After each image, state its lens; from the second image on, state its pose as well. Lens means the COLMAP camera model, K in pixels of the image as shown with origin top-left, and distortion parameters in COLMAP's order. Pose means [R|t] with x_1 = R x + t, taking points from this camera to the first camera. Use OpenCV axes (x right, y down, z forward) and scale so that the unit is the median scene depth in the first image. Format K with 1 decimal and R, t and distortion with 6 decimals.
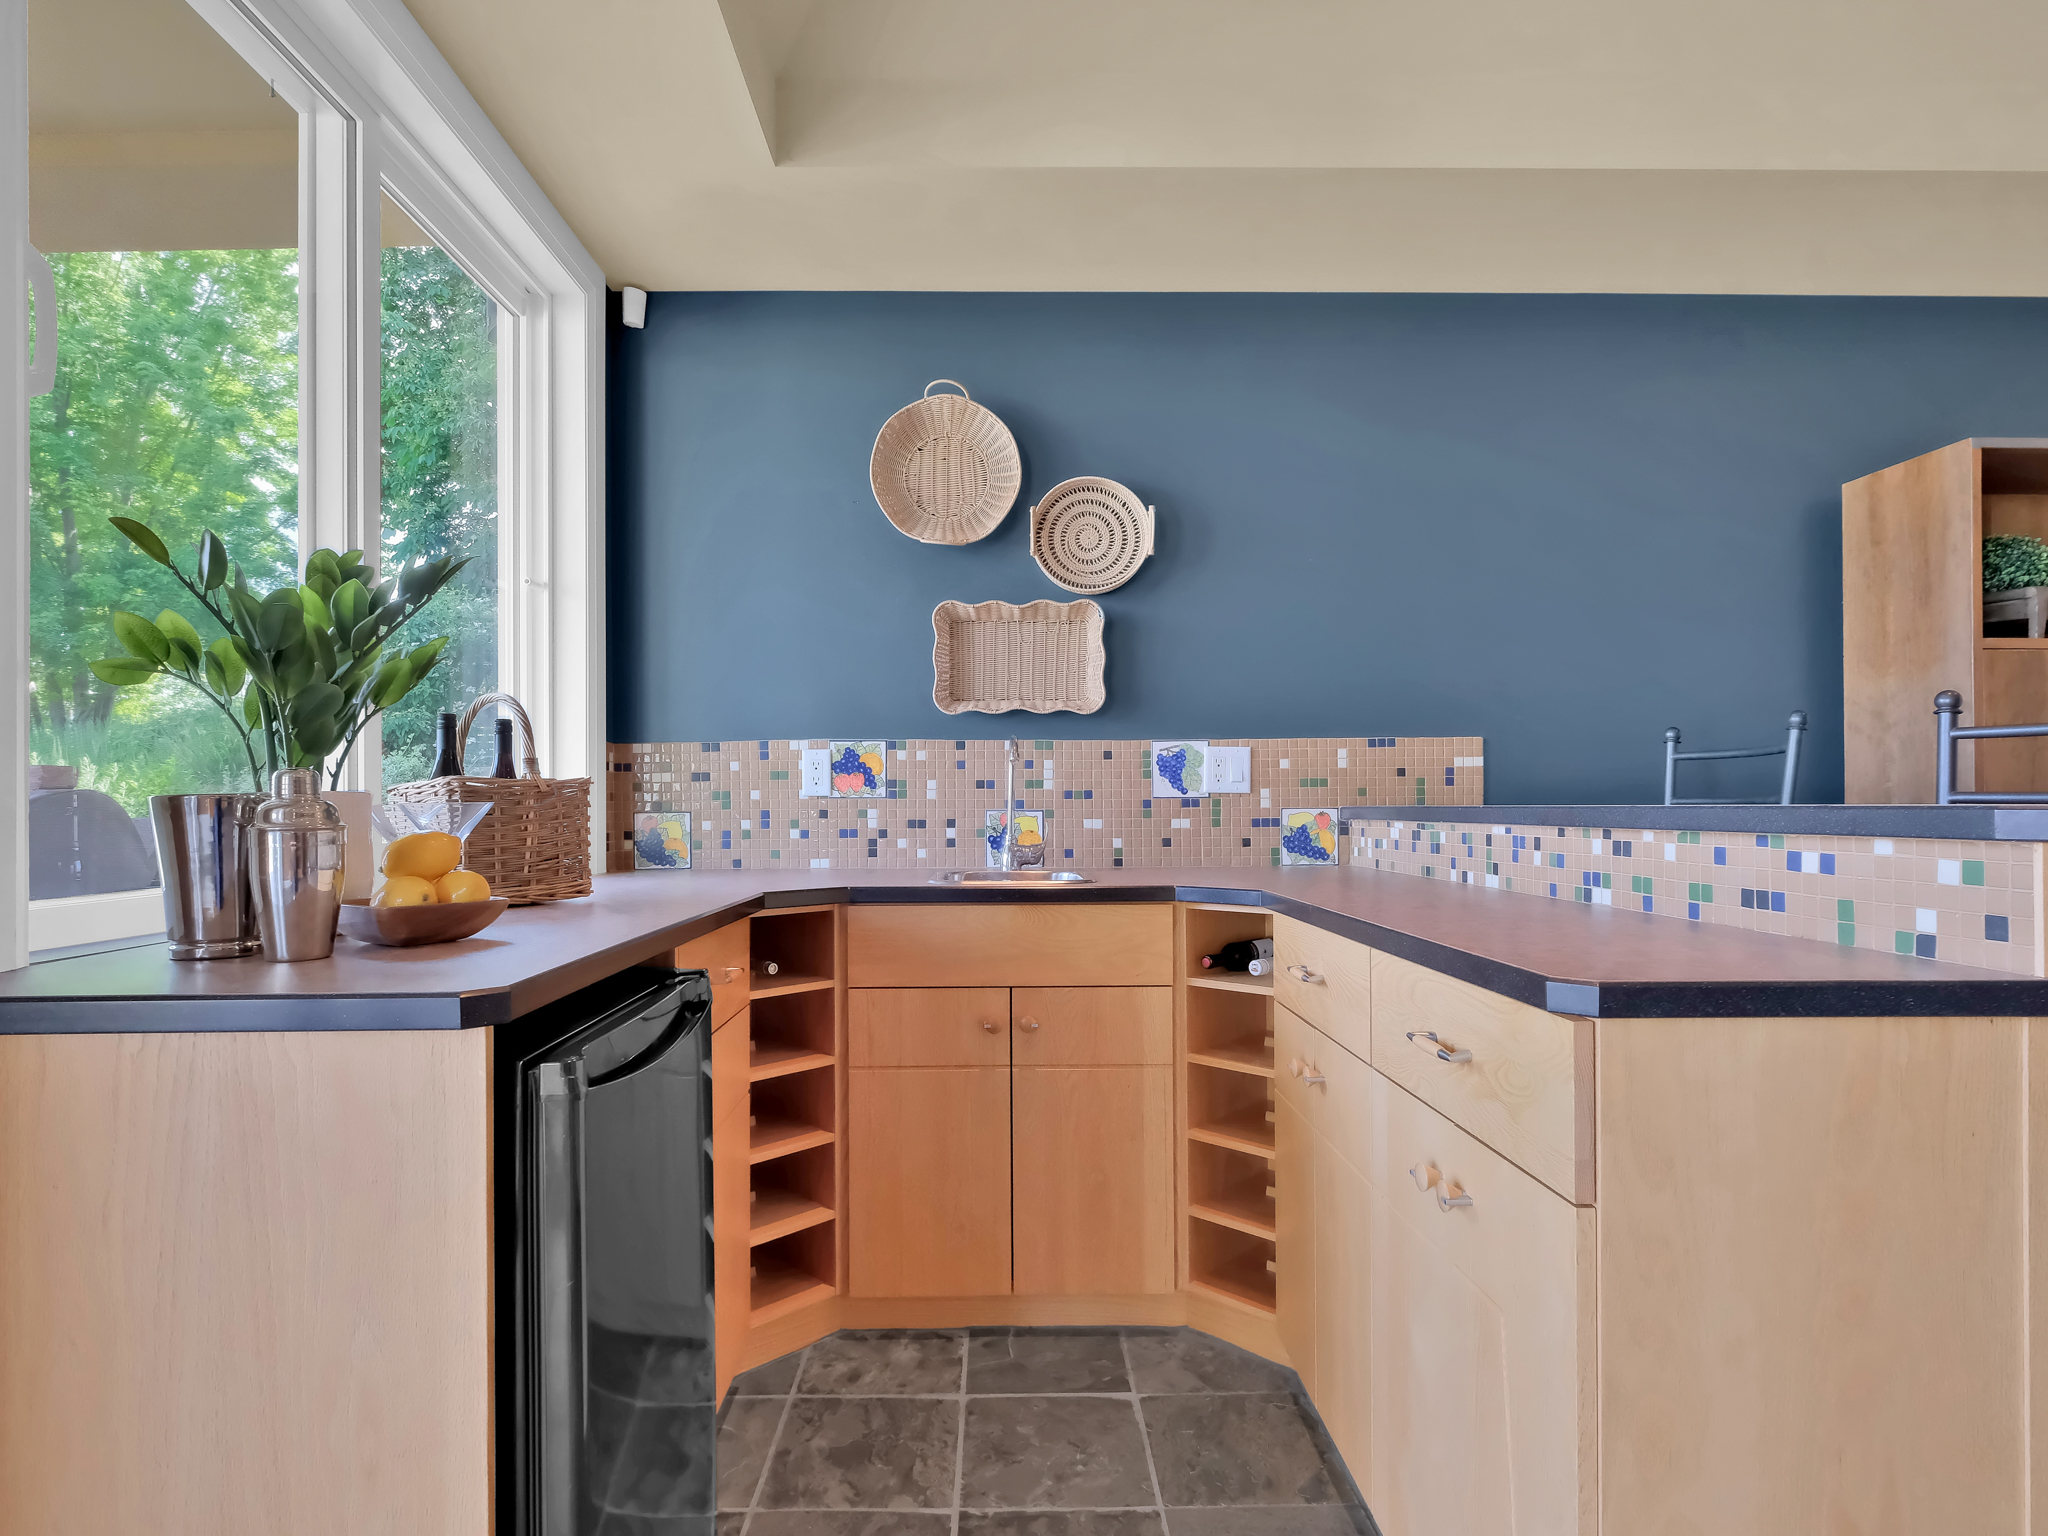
lens RADIAL K [[1049.7, 0, 1022.4], [0, 1049.7, 797.8], [0, 0, 1]] dist [-0.002535, -0.000740]
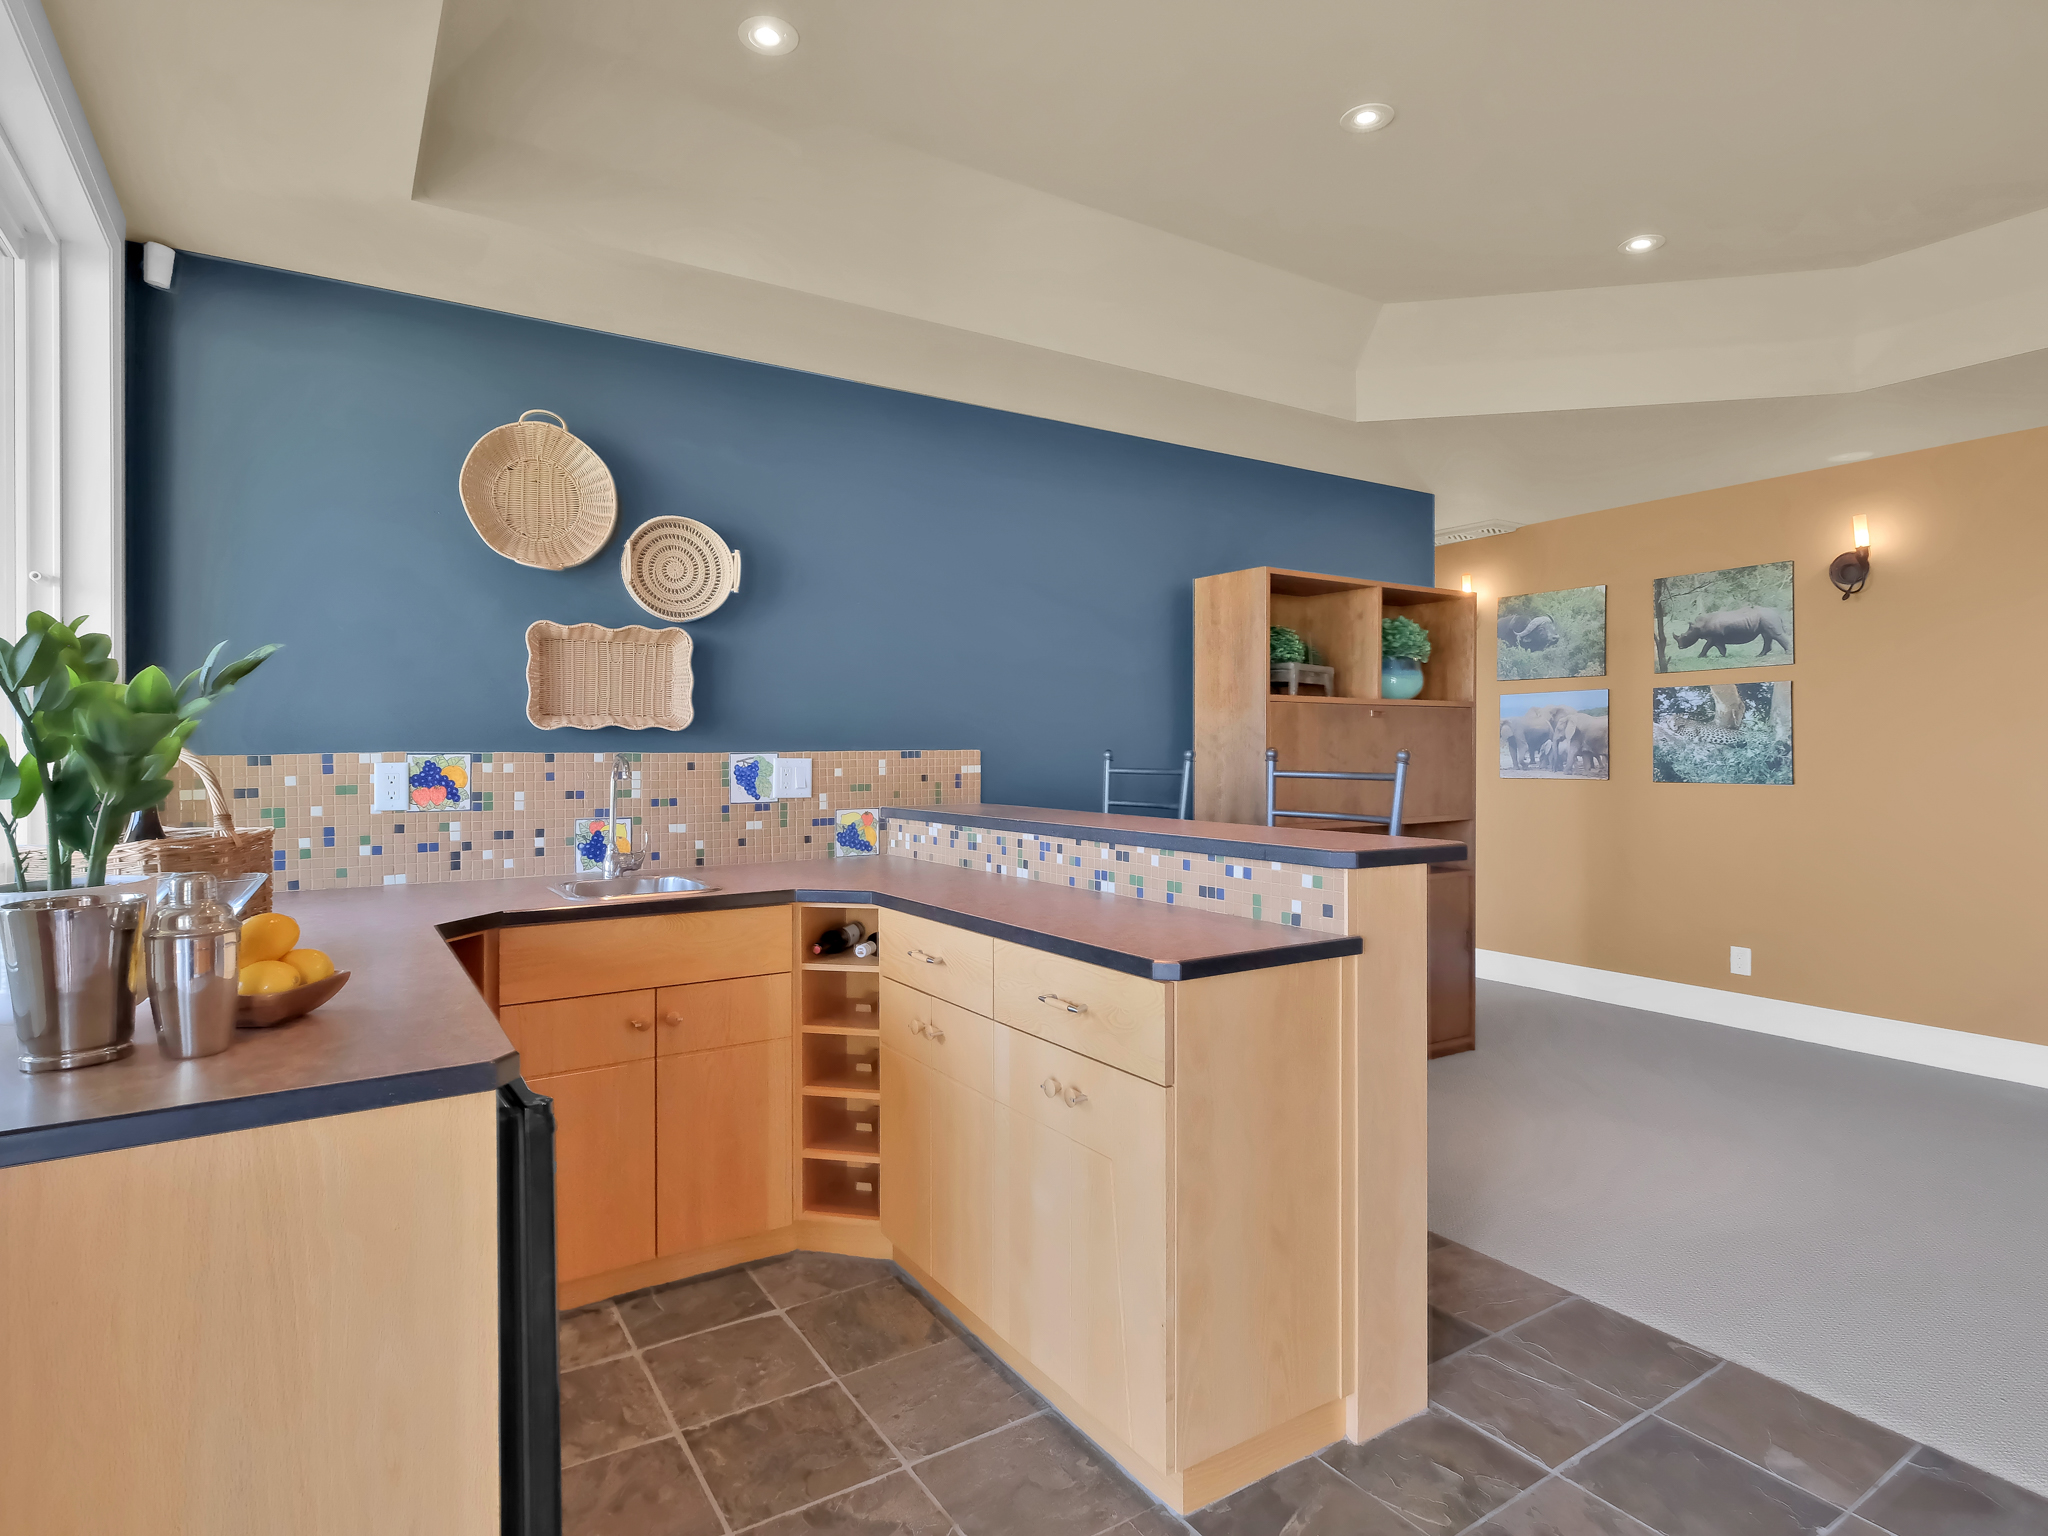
lens RADIAL K [[1069.9, 0, 998.7], [0, 1069.9, 749.1], [0, 0, 1]] dist [-0.001493, -0.001866]
pose [[0.853654, 0.001802, 0.520837, -0.243087], [-0.006141, 0.999959, 0.006605, -0.071900], [-0.520804, -0.008837, 0.853630, -0.145472]]
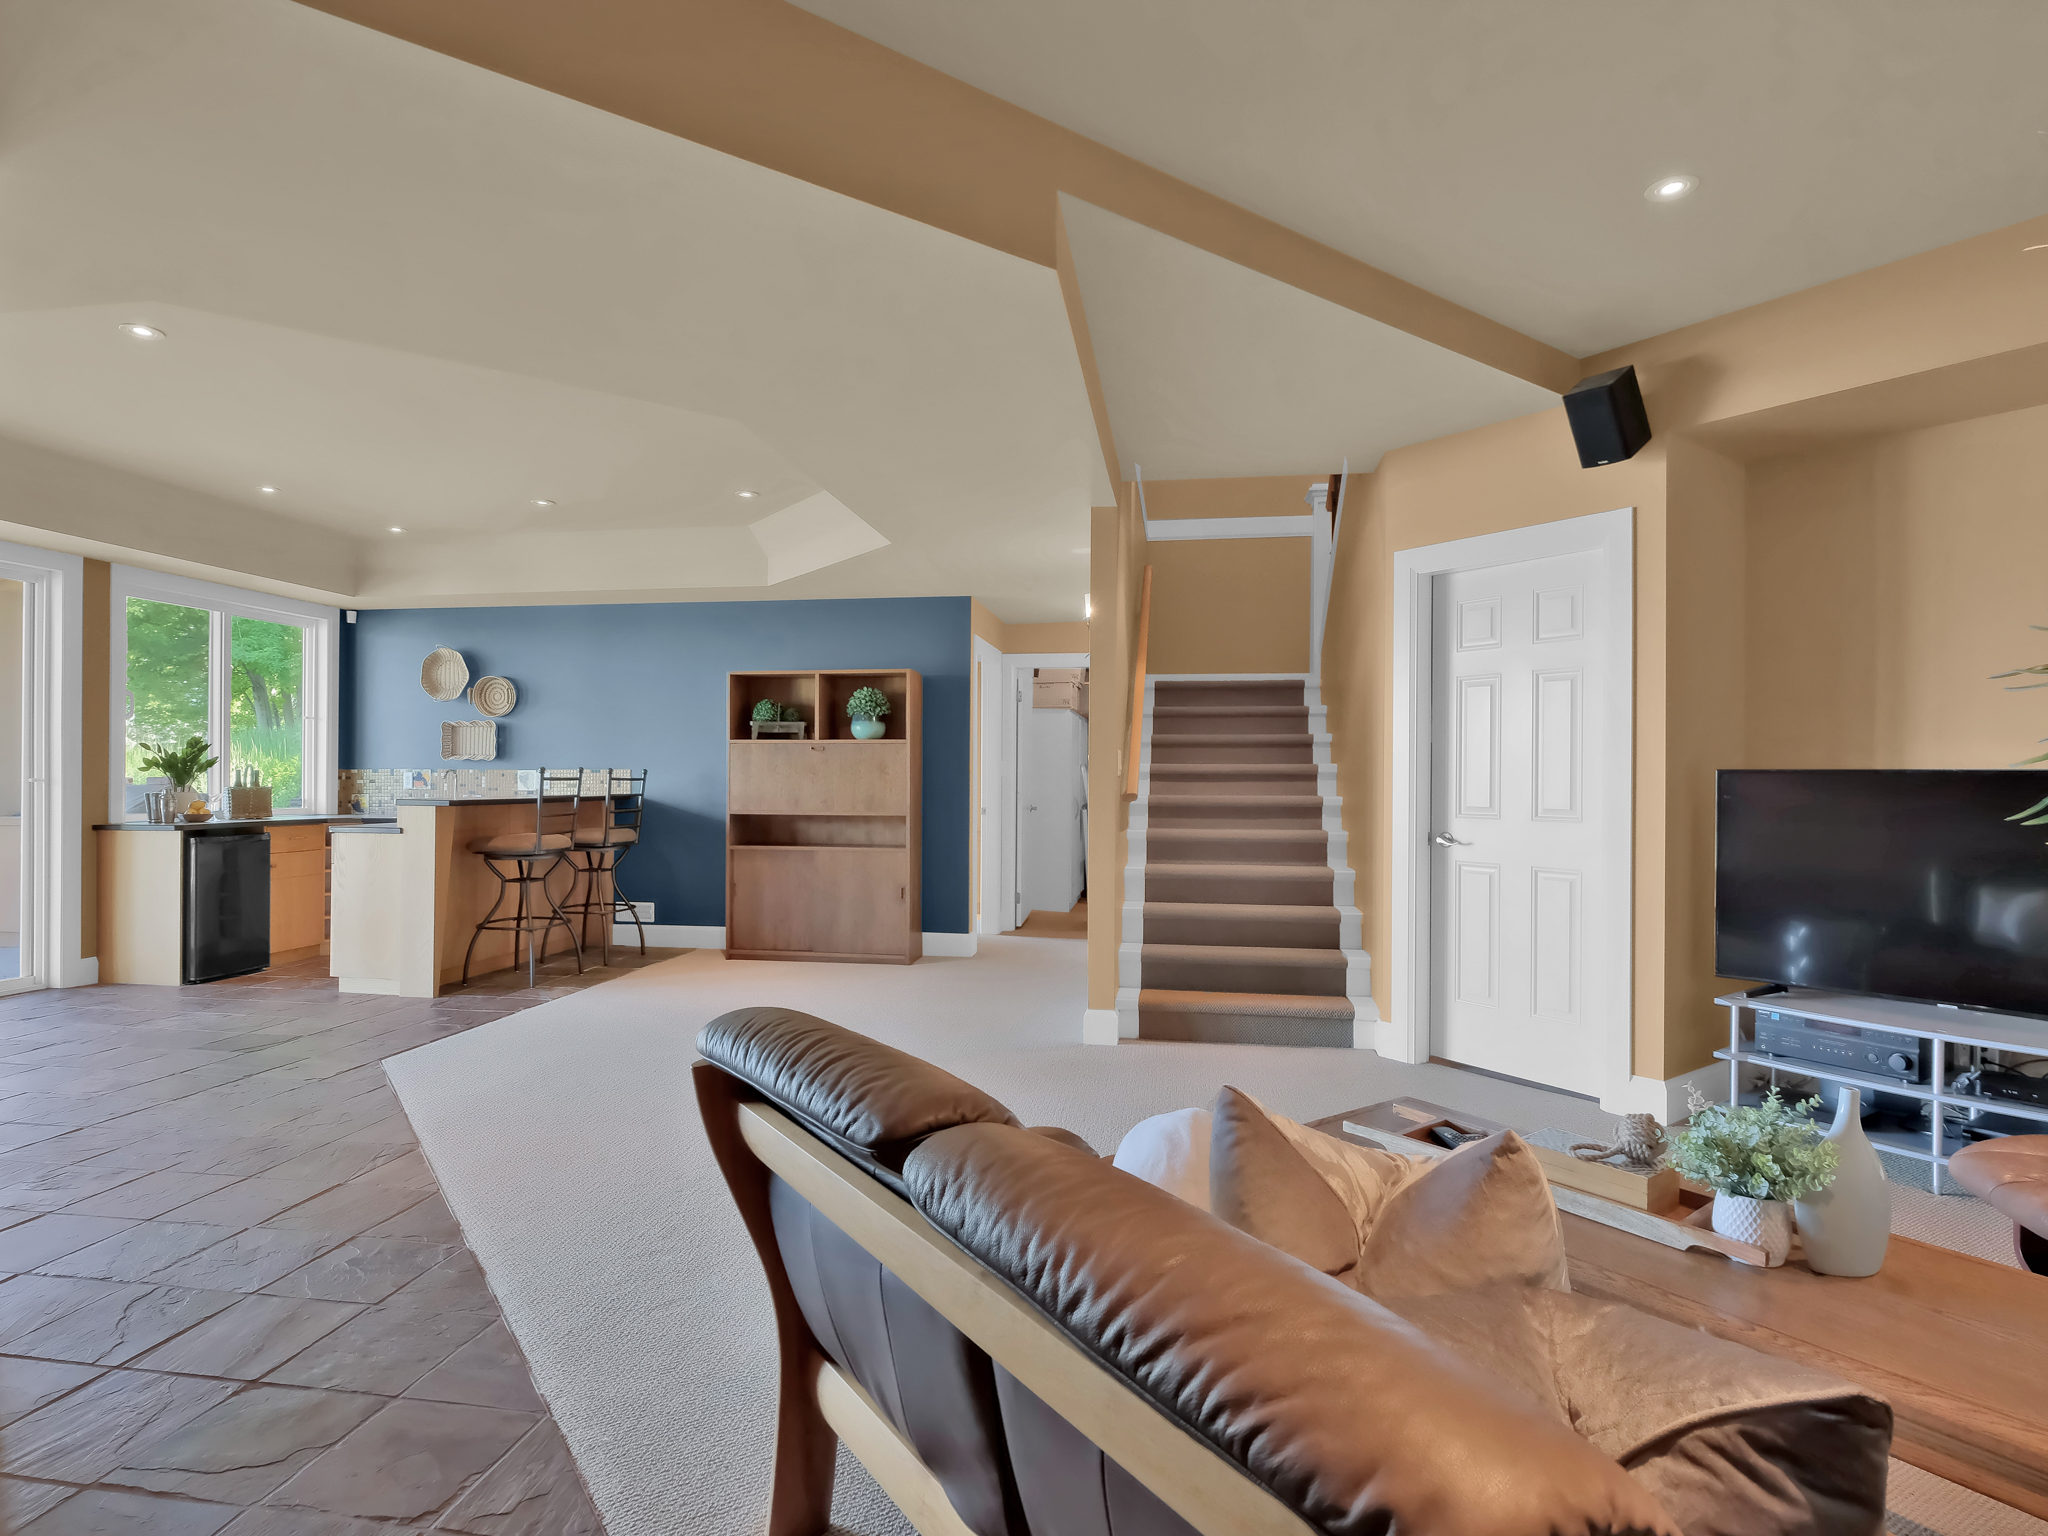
lens RADIAL K [[1061.6, 0, 1013.6], [0, 1061.6, 768.6], [0, 0, 1]] dist [0.001101, -0.000543]
pose [[0.983285, 0.009278, -0.181836, 1.996102], [-0.009545, 0.999954, -0.000595, -0.072789], [0.181823, 0.002321, 0.983329, -1.561527]]
